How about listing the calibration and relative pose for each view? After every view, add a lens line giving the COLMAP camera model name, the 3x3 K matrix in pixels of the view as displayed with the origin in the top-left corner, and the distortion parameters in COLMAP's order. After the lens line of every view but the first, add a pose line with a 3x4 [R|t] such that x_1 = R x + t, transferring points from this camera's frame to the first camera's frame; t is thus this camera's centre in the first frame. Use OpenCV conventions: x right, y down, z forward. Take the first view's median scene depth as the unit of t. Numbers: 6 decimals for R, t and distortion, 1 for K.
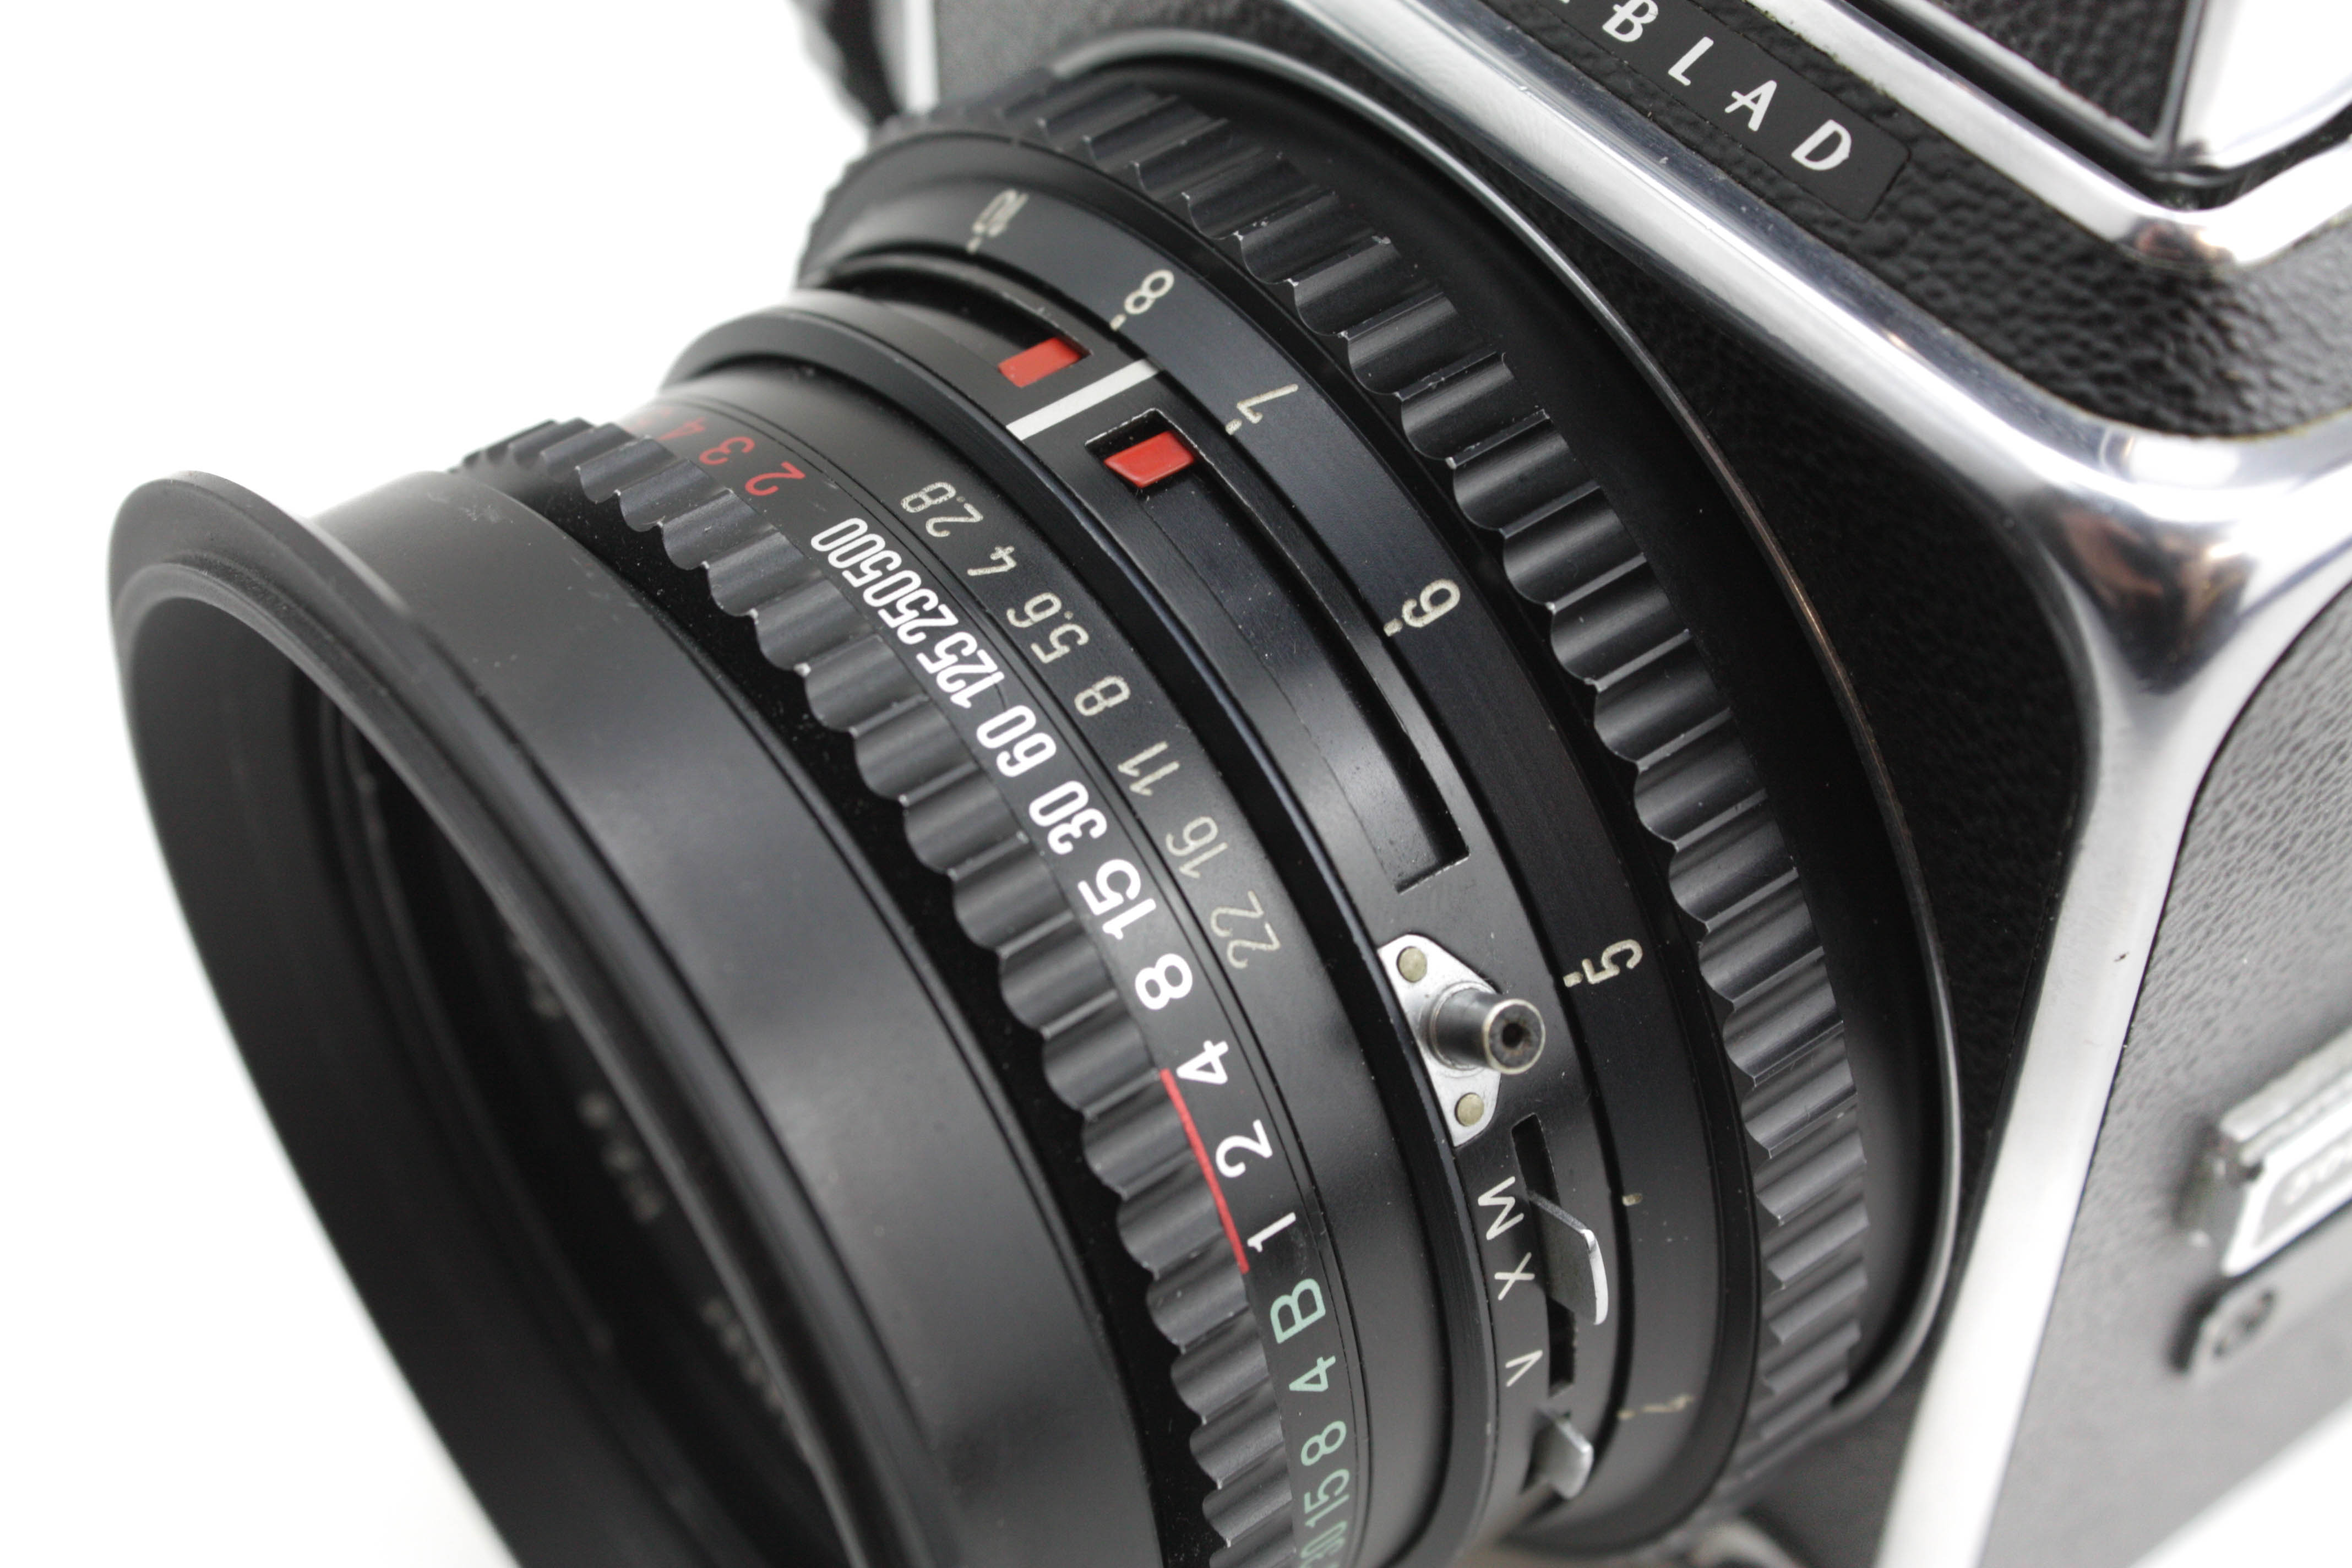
lens RADIAL K [[3610.5, 0, 1176.0], [0, 3610.5, 784.0], [0, 0, 1]] dist [-0.029521, 0.082462]
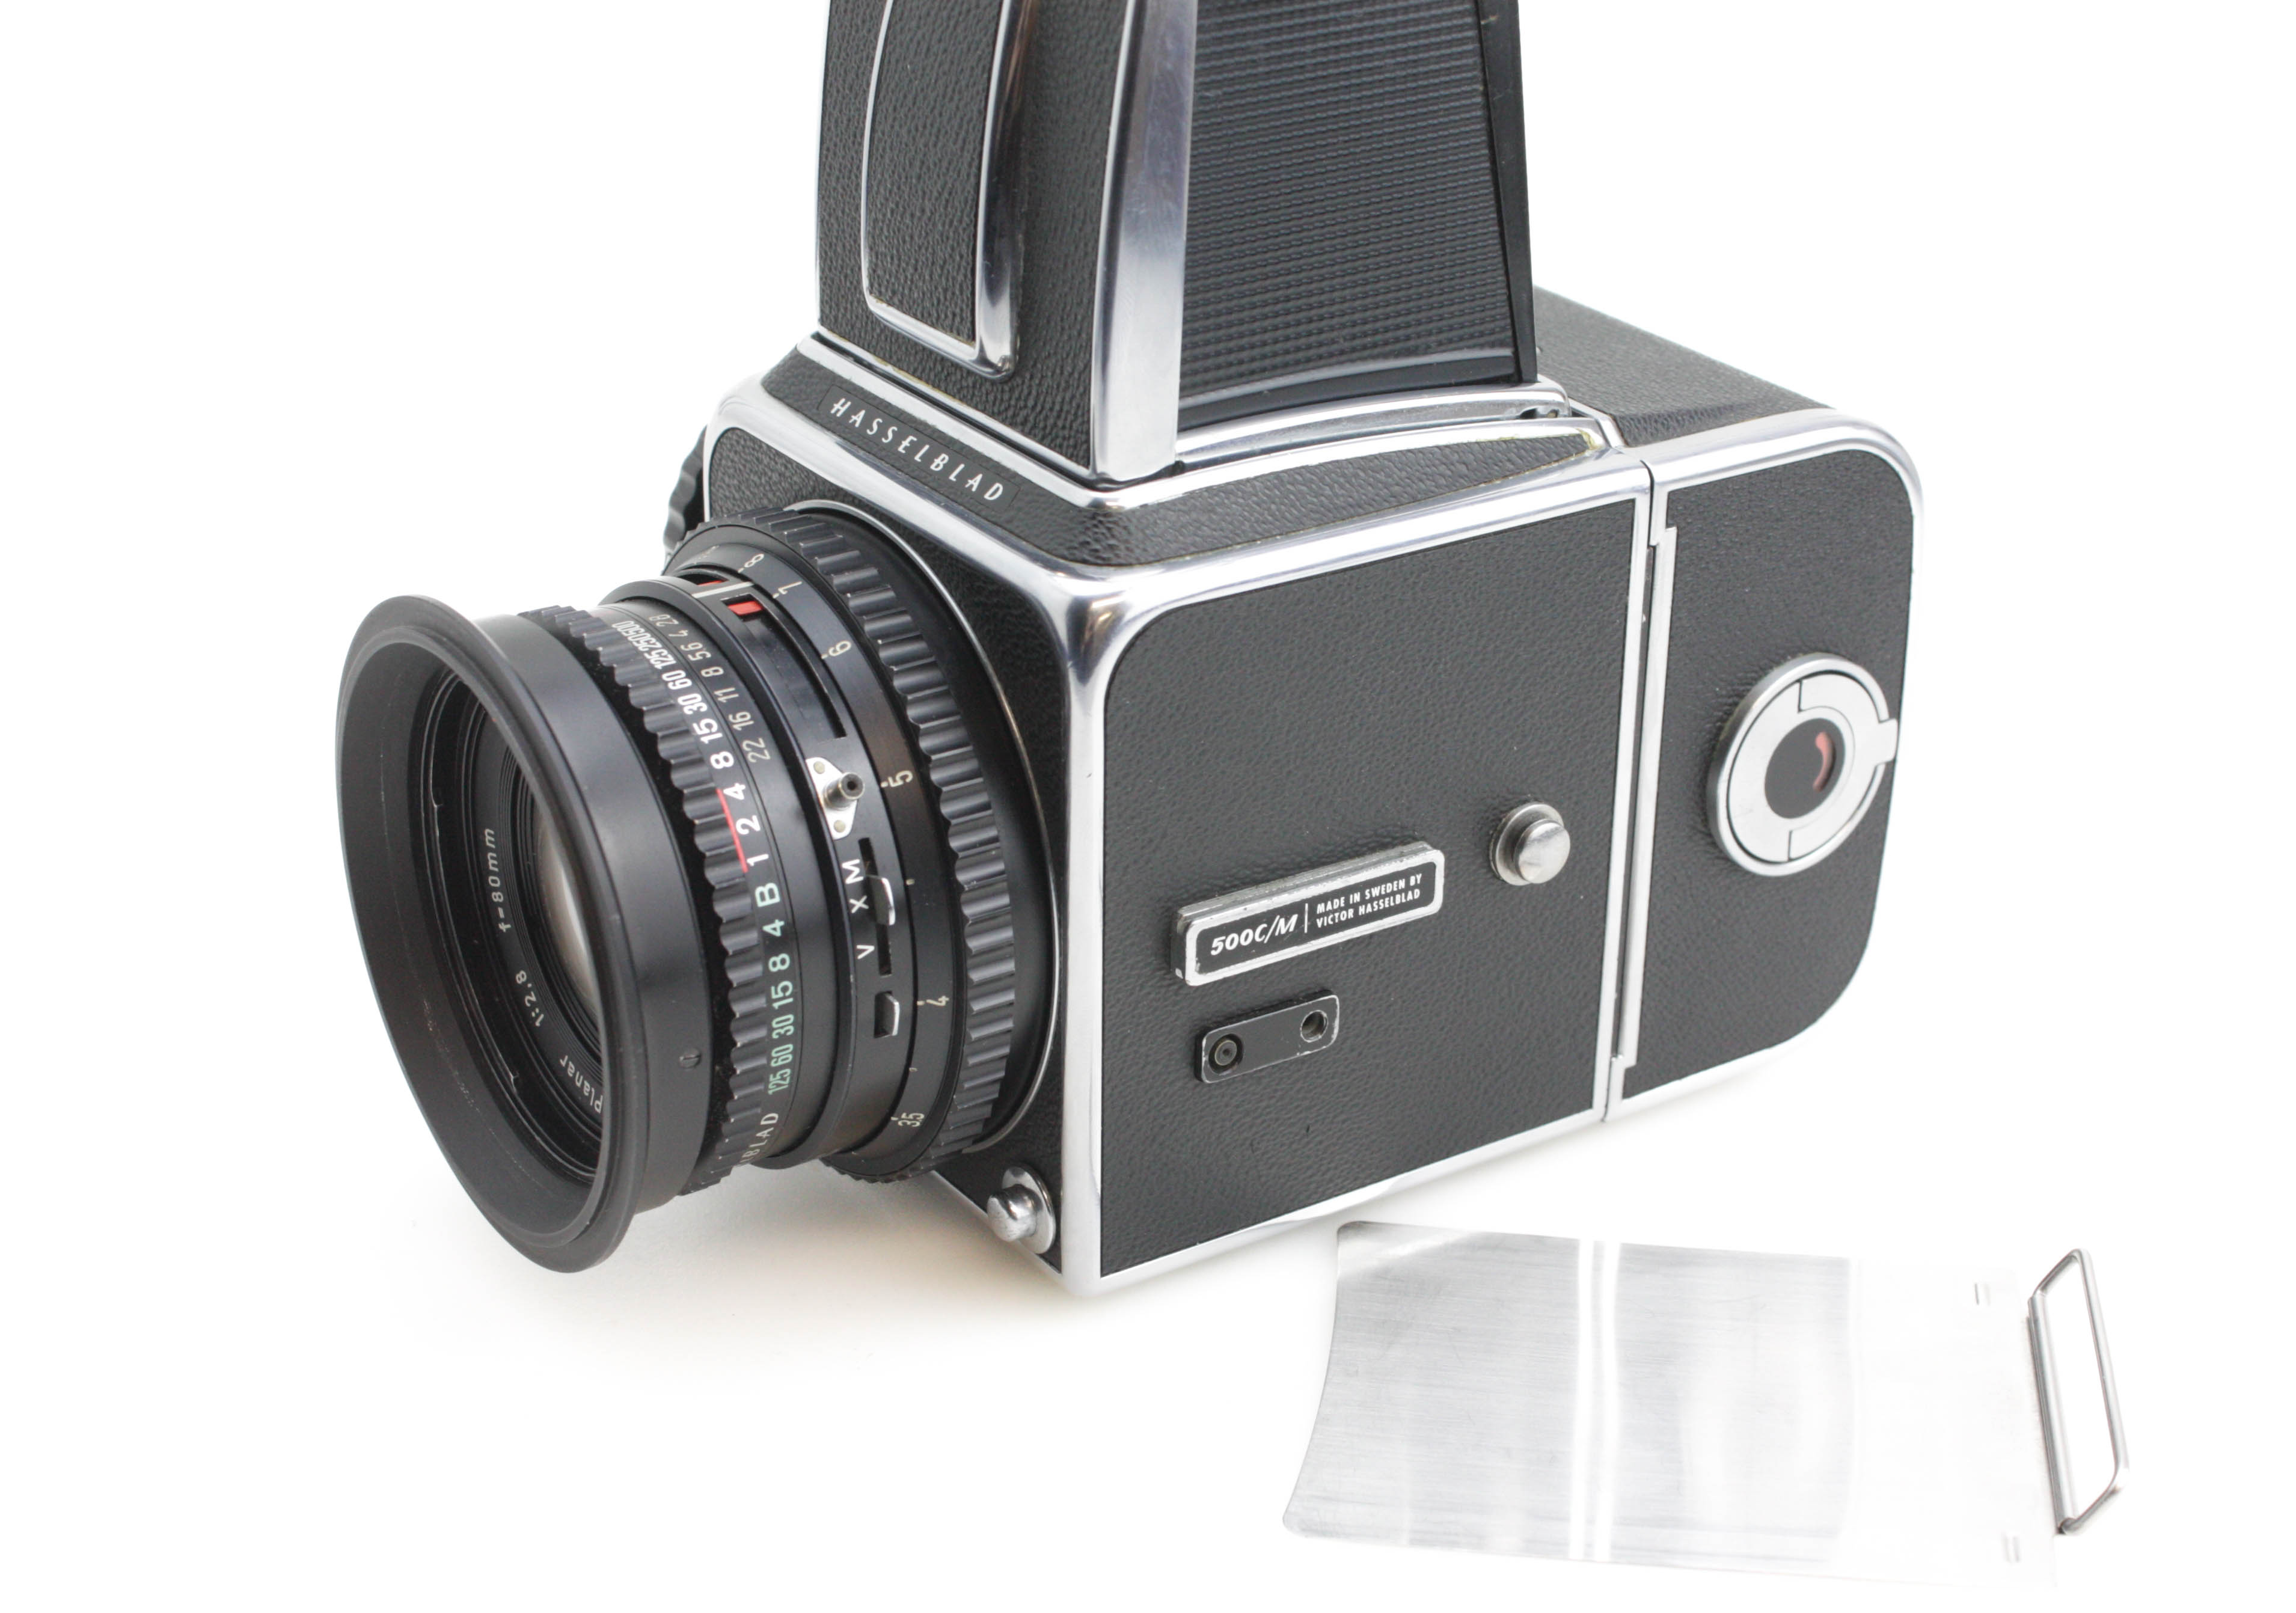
lens RADIAL K [[3864.8, 0, 1148.0], [0, 3864.8, 806.5], [0, 0, 1]] dist [-0.009199, -0.001324]
pose [[0.997730, 0.024972, -0.062536, 0.477656], [-0.046482, 0.927353, -0.371289, 1.103124], [0.048721, 0.373353, 0.926409, -1.578519]]
